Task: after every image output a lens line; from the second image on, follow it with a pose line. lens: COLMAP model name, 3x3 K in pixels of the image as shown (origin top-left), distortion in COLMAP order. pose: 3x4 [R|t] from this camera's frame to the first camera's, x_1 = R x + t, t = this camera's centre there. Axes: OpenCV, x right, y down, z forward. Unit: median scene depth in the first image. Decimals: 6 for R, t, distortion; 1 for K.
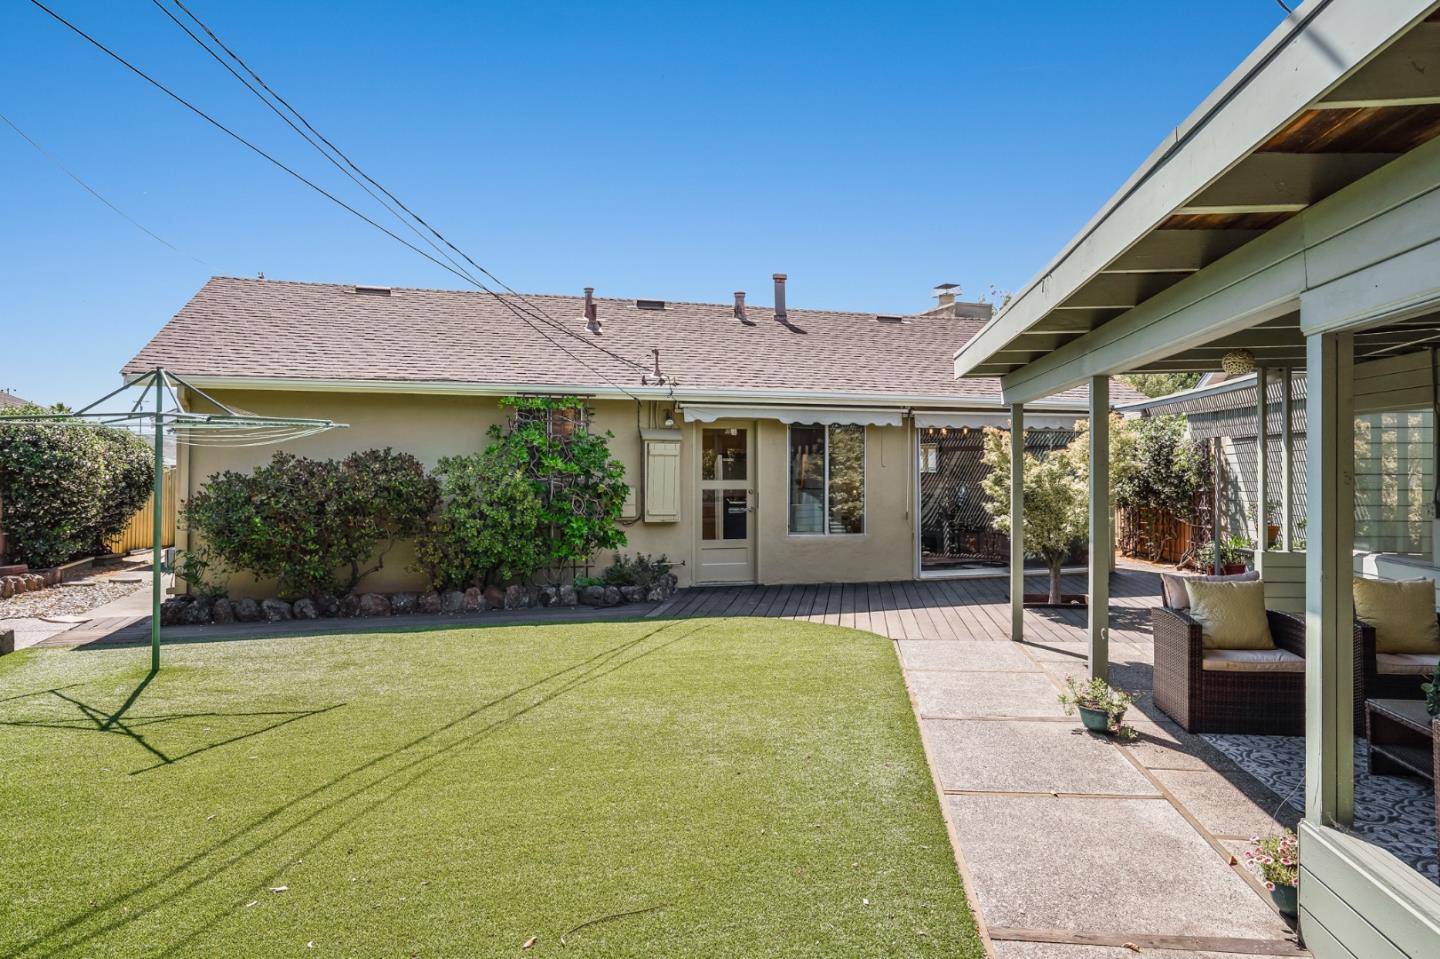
lens RADIAL K [[951.2, 0, 717.6], [0, 951.2, 468.5], [0, 0, 1]] dist [-0.036356, 0.025510]
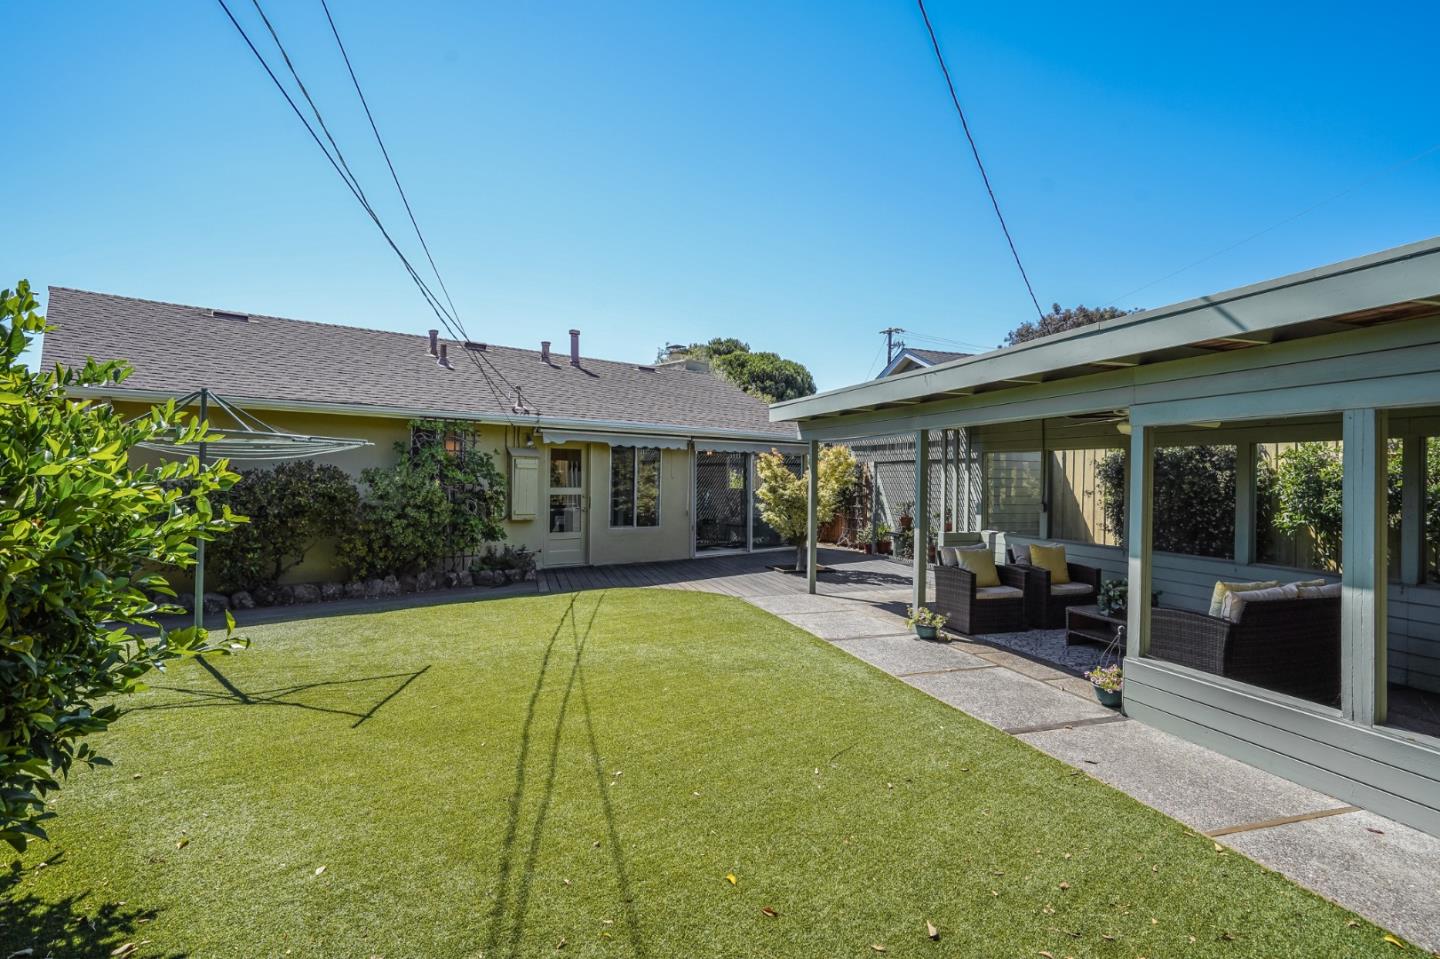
lens RADIAL K [[747.0, 0, 715.3], [0, 747.0, 484.6], [0, 0, 1]] dist [-0.035603, 0.011506]
pose [[0.913301, 0.005186, 0.407253, -0.252338], [-0.010433, 0.999889, 0.010665, -0.005517], [-0.407153, -0.013989, 0.913253, -0.035730]]
